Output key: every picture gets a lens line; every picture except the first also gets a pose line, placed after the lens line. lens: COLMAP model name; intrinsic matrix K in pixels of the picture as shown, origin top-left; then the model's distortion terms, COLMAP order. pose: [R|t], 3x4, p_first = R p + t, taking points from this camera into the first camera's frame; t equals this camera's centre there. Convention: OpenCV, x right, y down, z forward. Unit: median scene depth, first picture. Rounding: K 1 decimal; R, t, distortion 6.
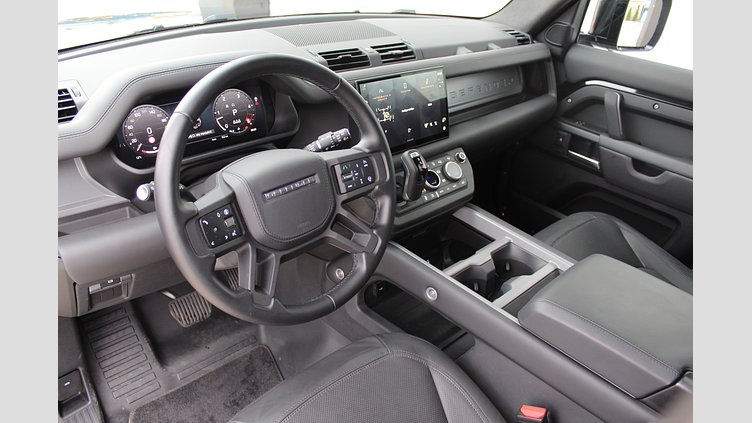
lens RADIAL K [[564.6, 0, 376.0], [0, 564.6, 211.5], [0, 0, 1]] dist [-0.116761, 0.001543]
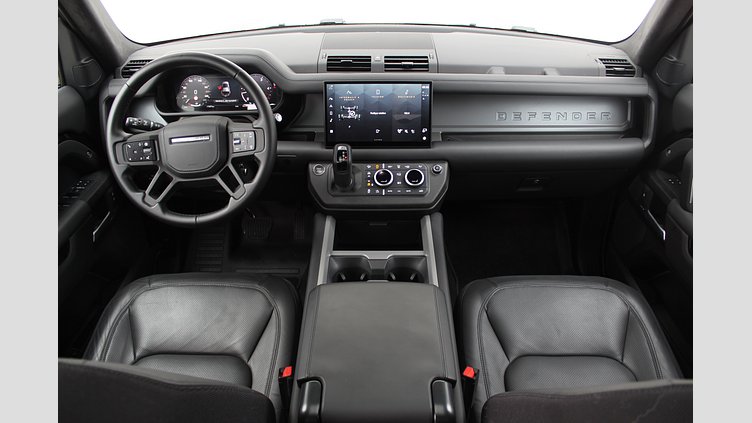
lens RADIAL K [[564.6, 0, 376.0], [0, 564.6, 211.5], [0, 0, 1]] dist [-0.116761, 0.001543]
pose [[0.687855, 0.288612, -0.666002, 0.853722], [-0.283509, 0.951493, 0.119518, -0.122619], [0.668190, 0.106606, 0.736313, 0.167652]]
